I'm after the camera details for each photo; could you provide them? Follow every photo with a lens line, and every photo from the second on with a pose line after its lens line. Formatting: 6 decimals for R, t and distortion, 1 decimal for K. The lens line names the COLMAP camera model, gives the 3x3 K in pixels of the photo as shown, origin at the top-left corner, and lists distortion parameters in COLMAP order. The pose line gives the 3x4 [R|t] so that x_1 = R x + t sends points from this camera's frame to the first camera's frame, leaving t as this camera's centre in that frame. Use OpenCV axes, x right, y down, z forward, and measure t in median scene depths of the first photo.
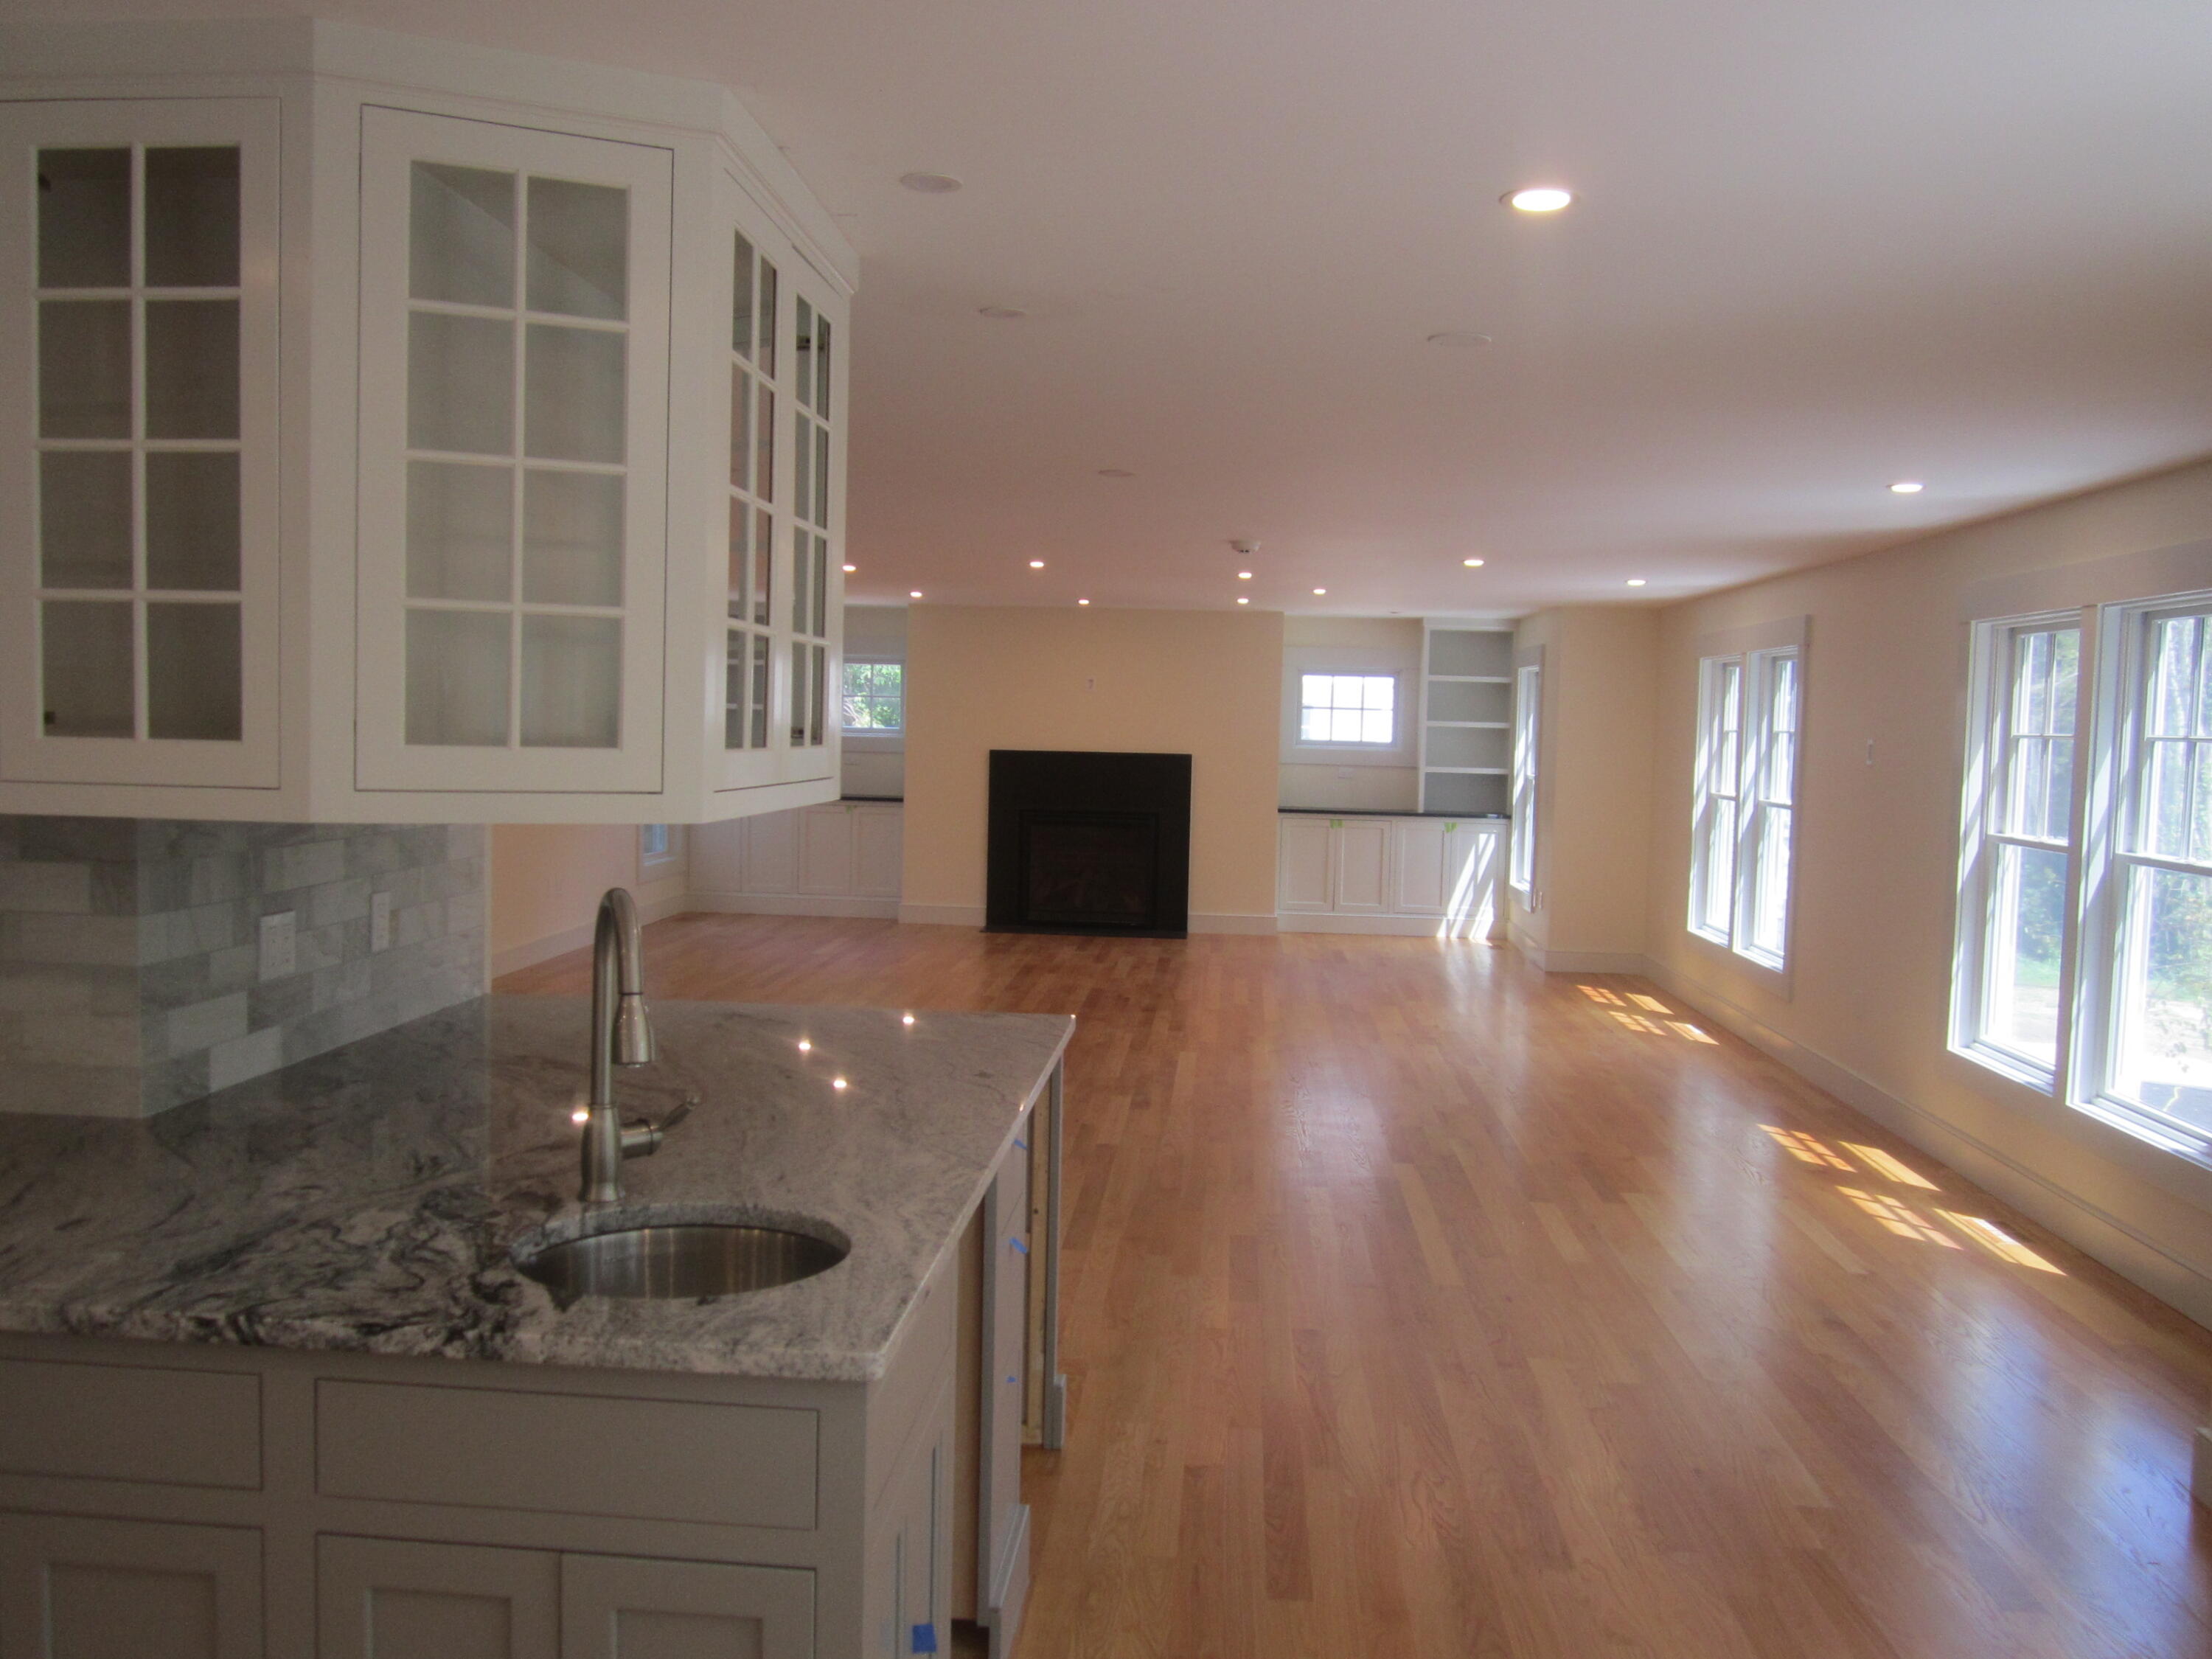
lens RADIAL K [[1800.2, 0, 1073.1], [0, 1800.2, 832.8], [0, 0, 1]] dist [0.000773, -0.003300]
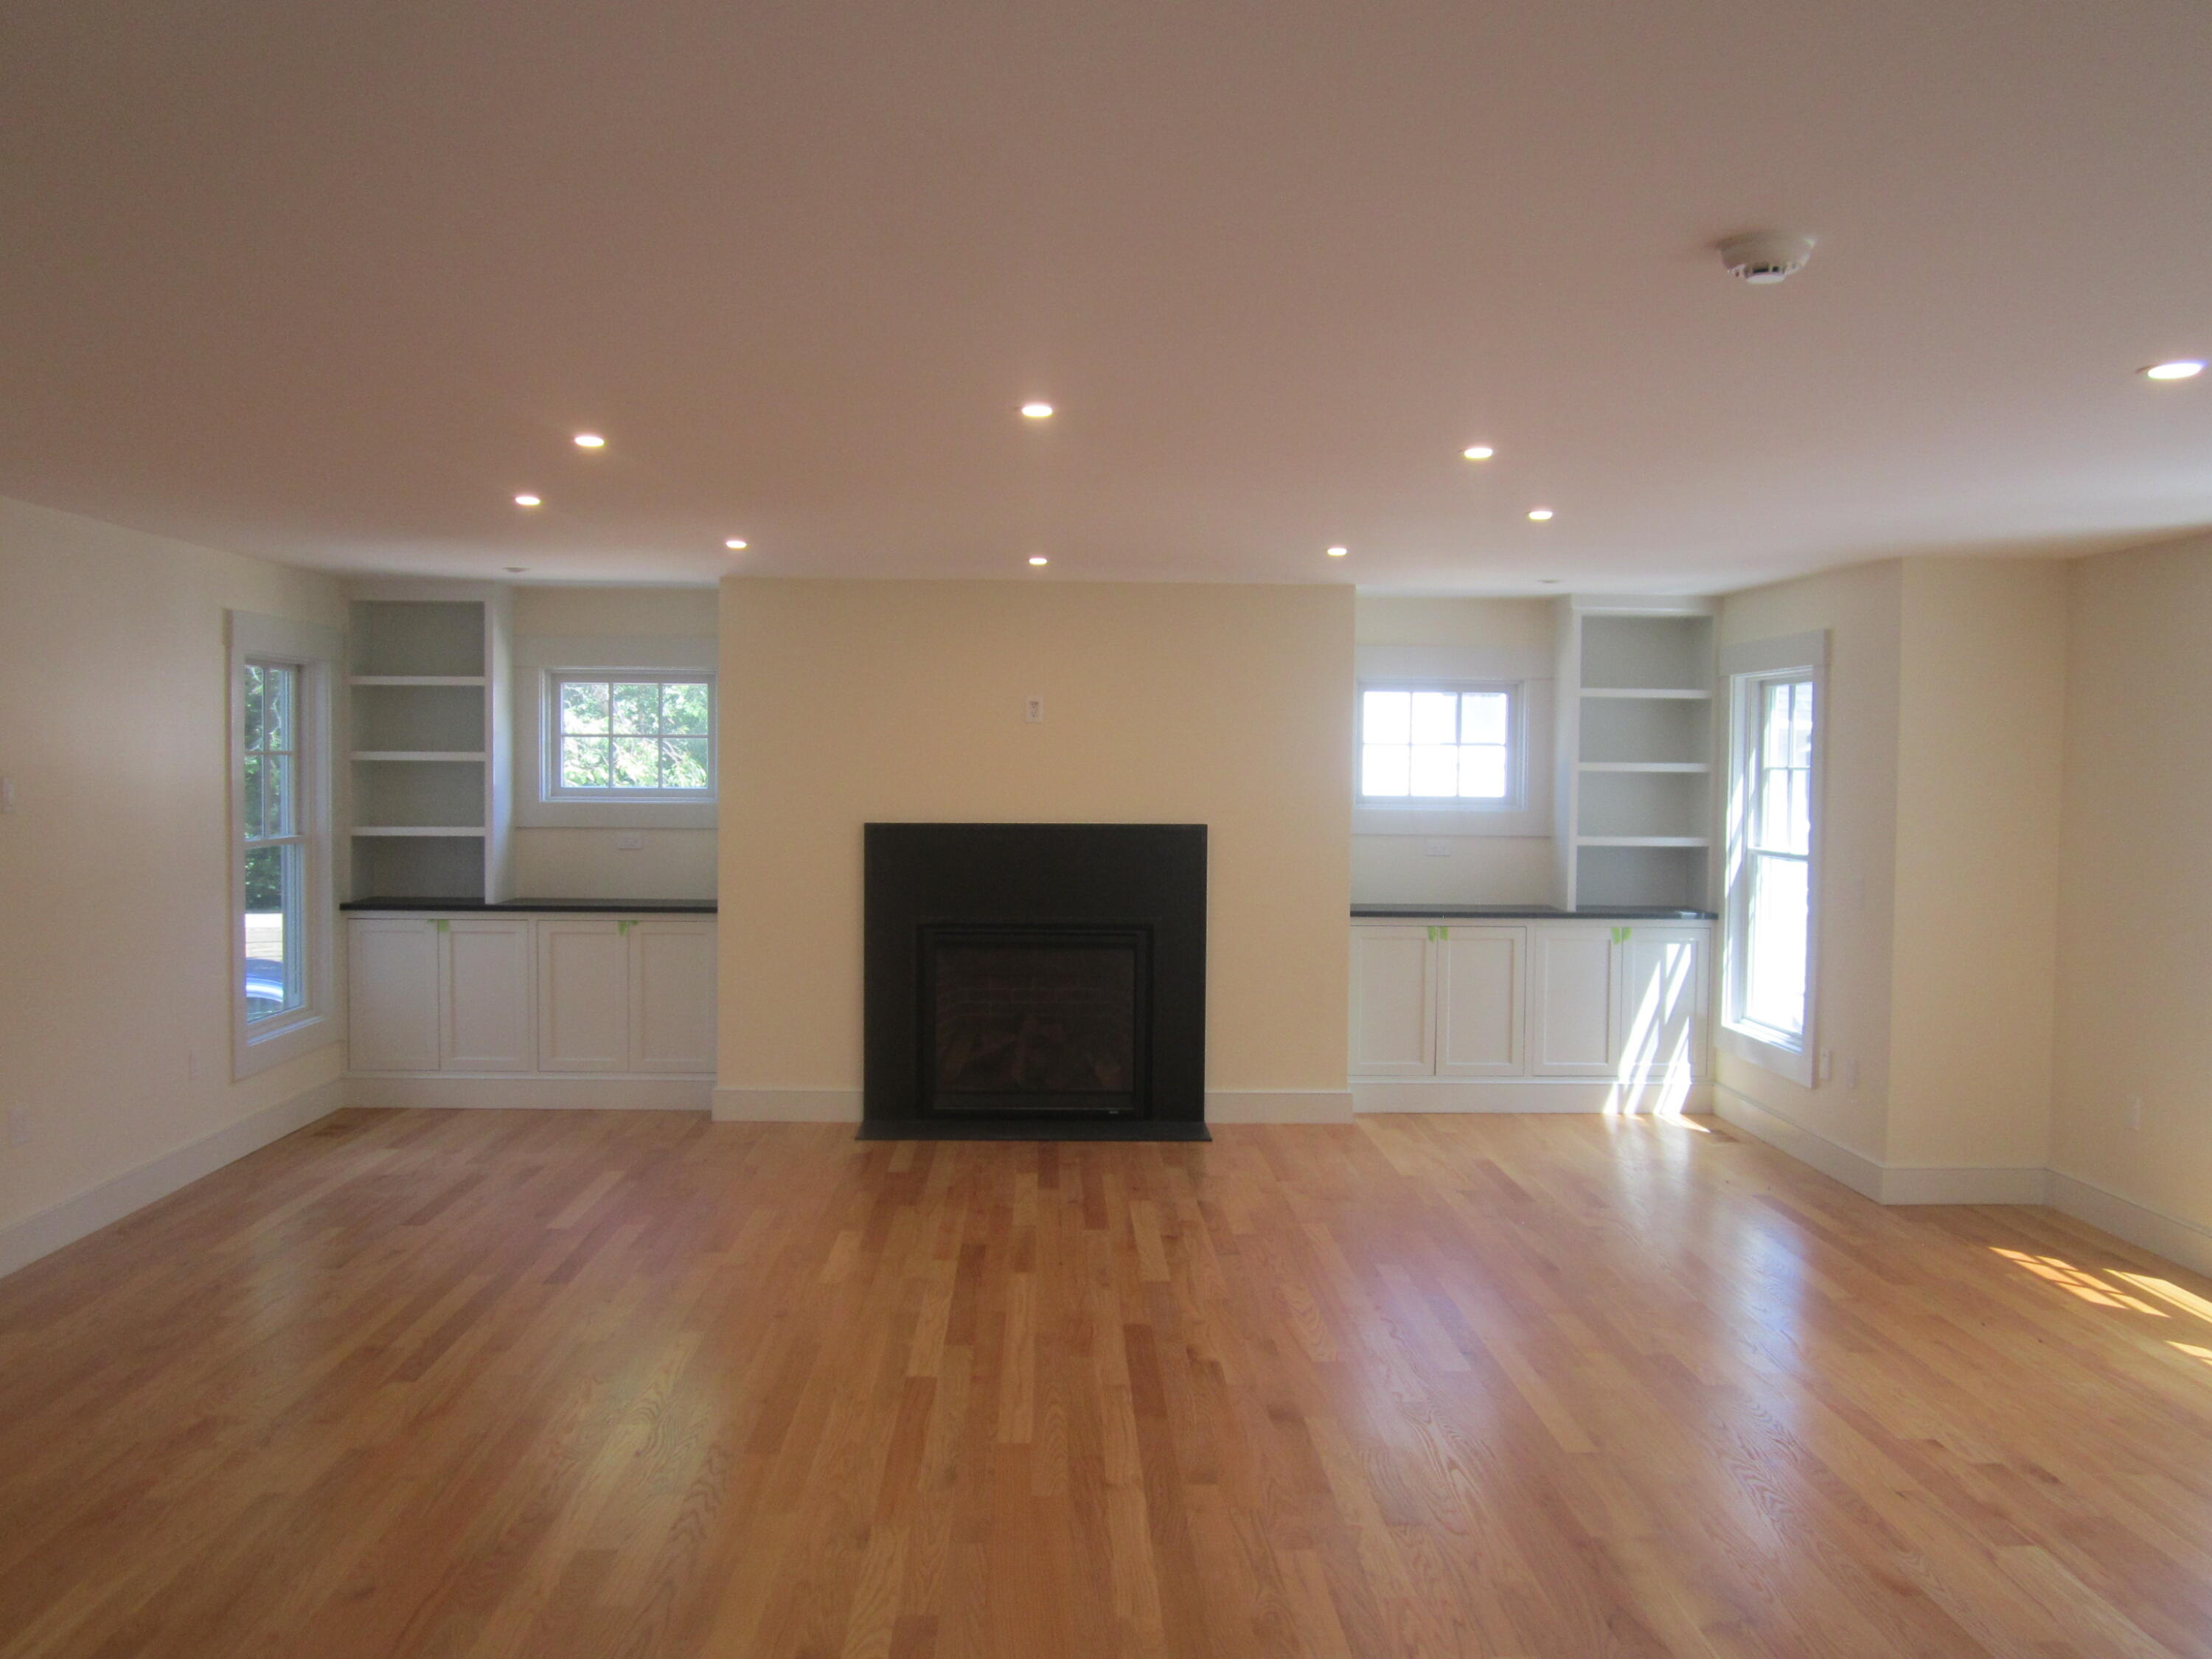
lens RADIAL K [[1800.2, 0, 1073.1], [0, 1800.2, 832.8], [0, 0, 1]] dist [0.000773, -0.003300]
pose [[0.994323, -0.020559, 0.104400, -0.040271], [0.022958, 0.999498, -0.021830, -0.028723], [-0.103899, 0.024103, 0.994296, 0.407502]]
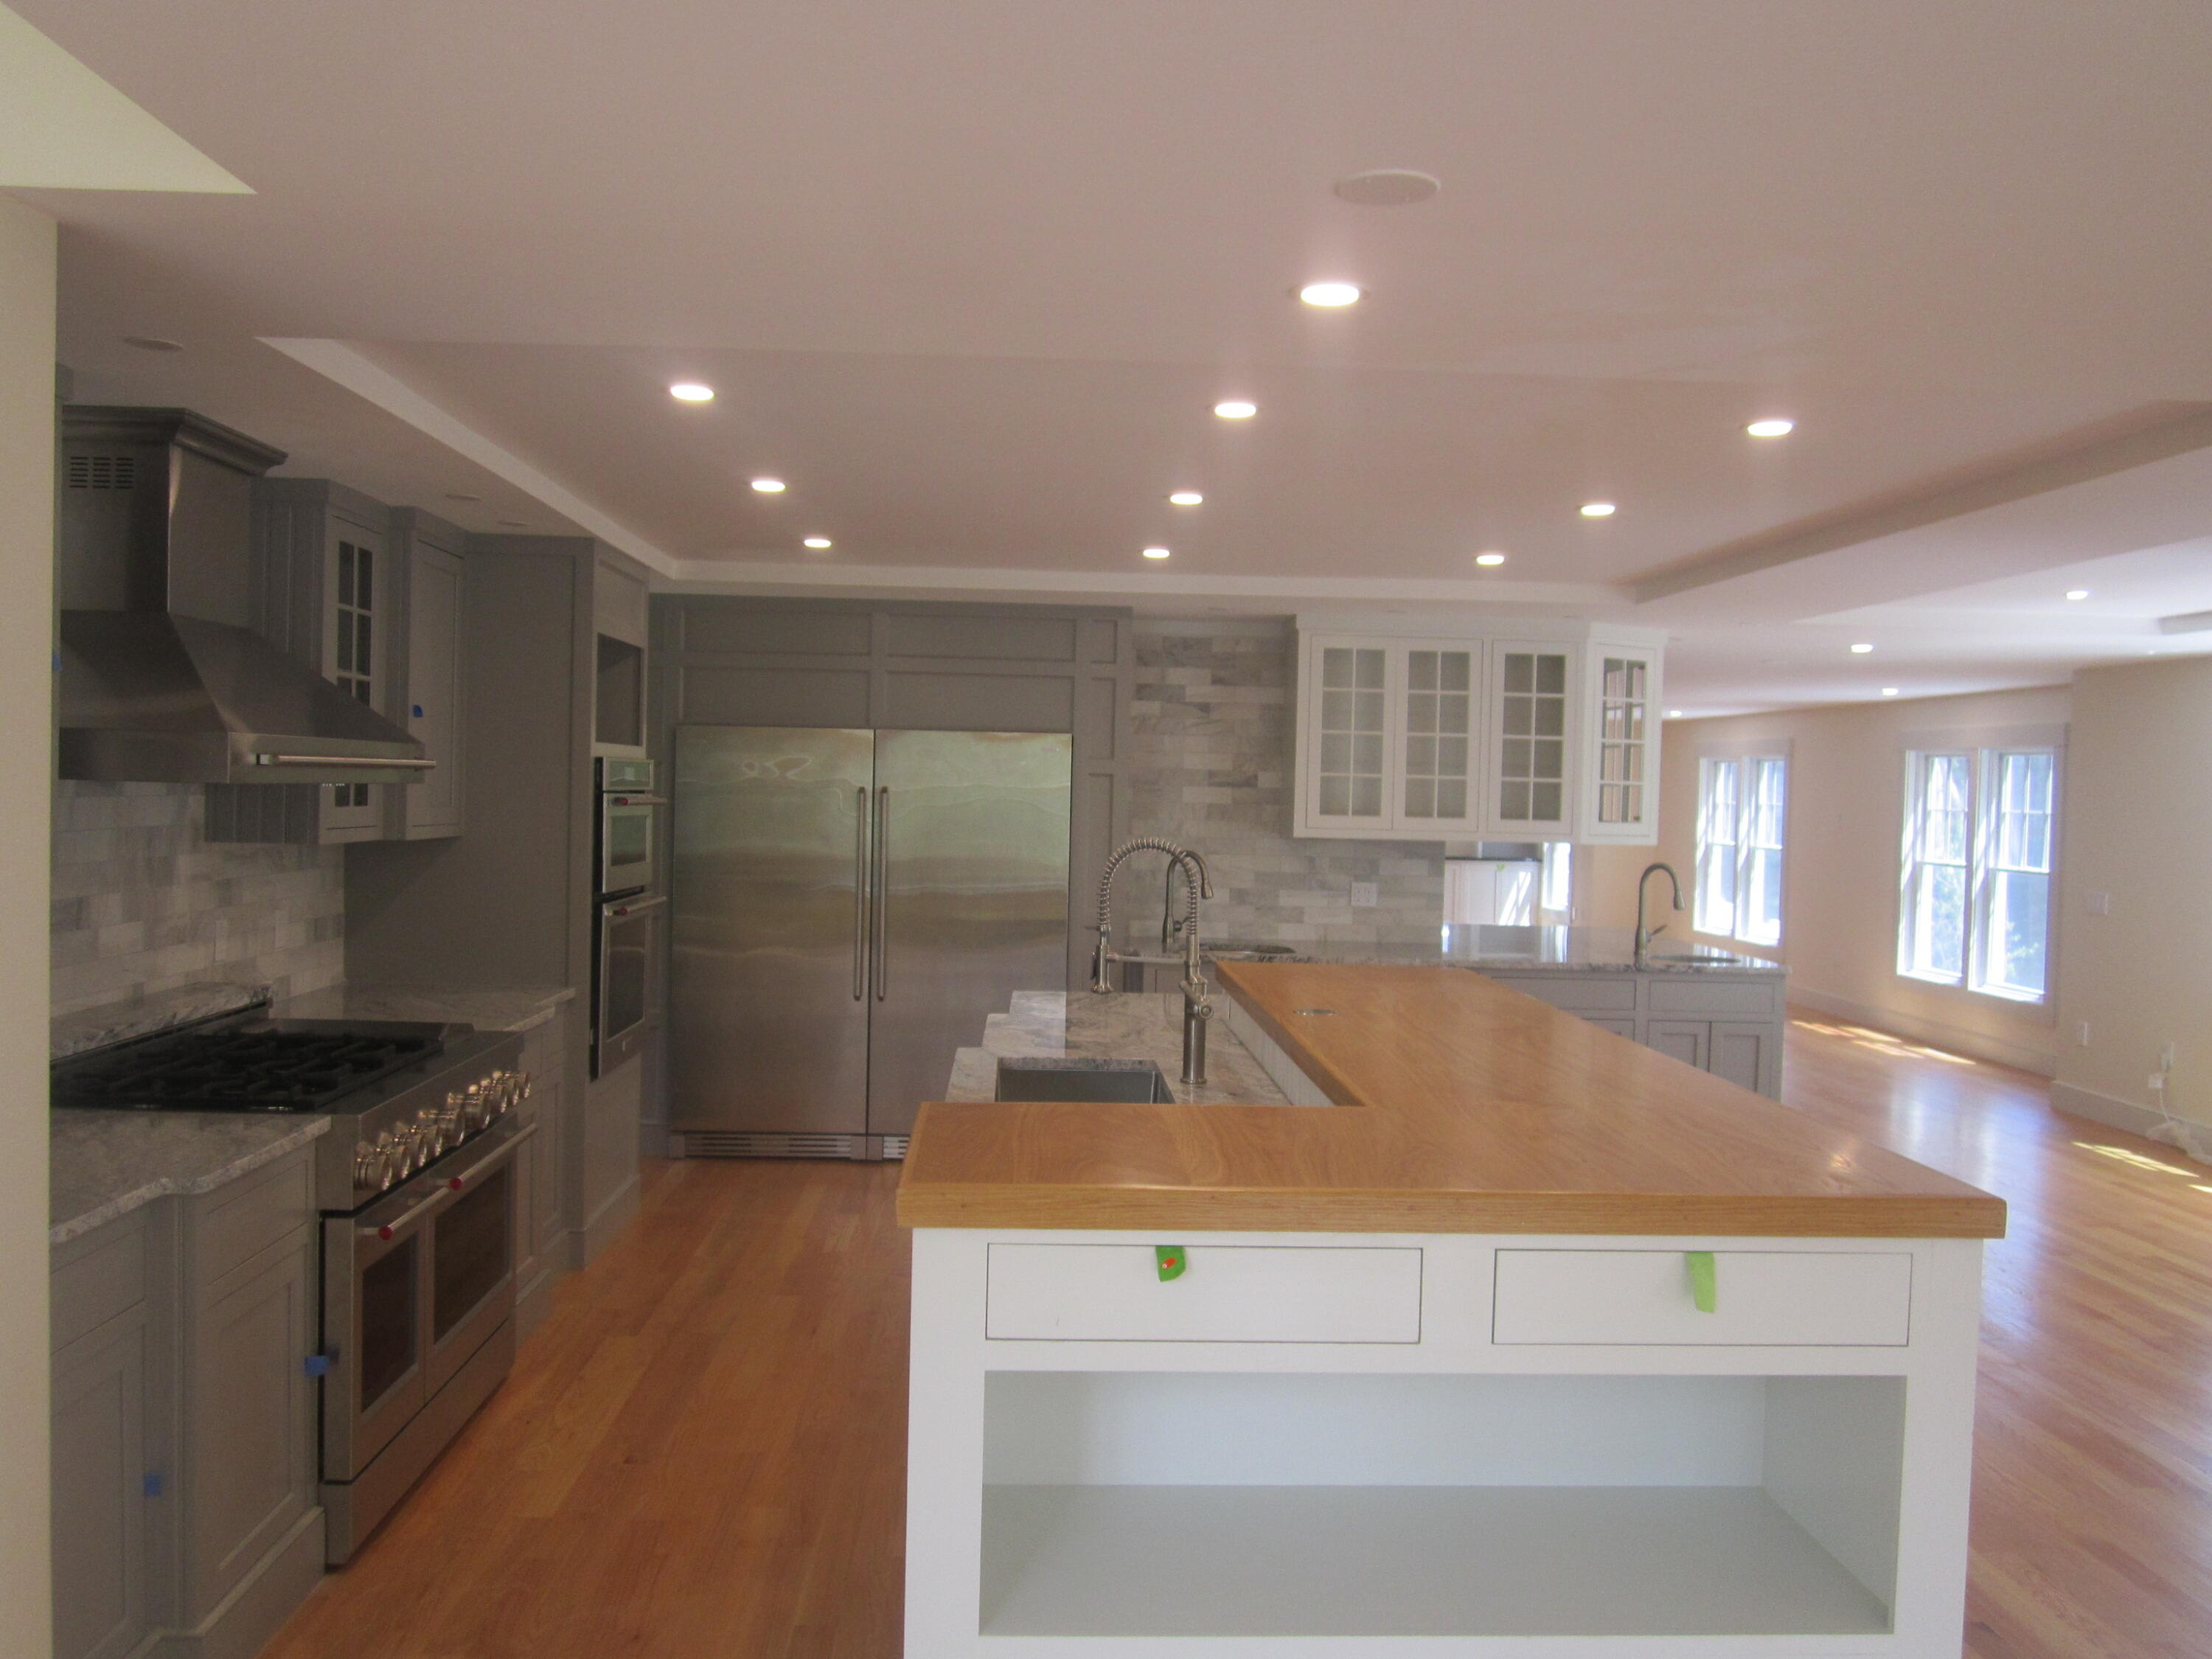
lens RADIAL K [[1800.2, 0, 1073.1], [0, 1800.2, 832.8], [0, 0, 1]] dist [0.000773, -0.003300]
pose [[0.992825, -0.002983, 0.119542, -0.305940], [0.006902, 0.999451, -0.032389, 0.013476], [-0.119379, 0.032982, 0.992301, -0.399527]]
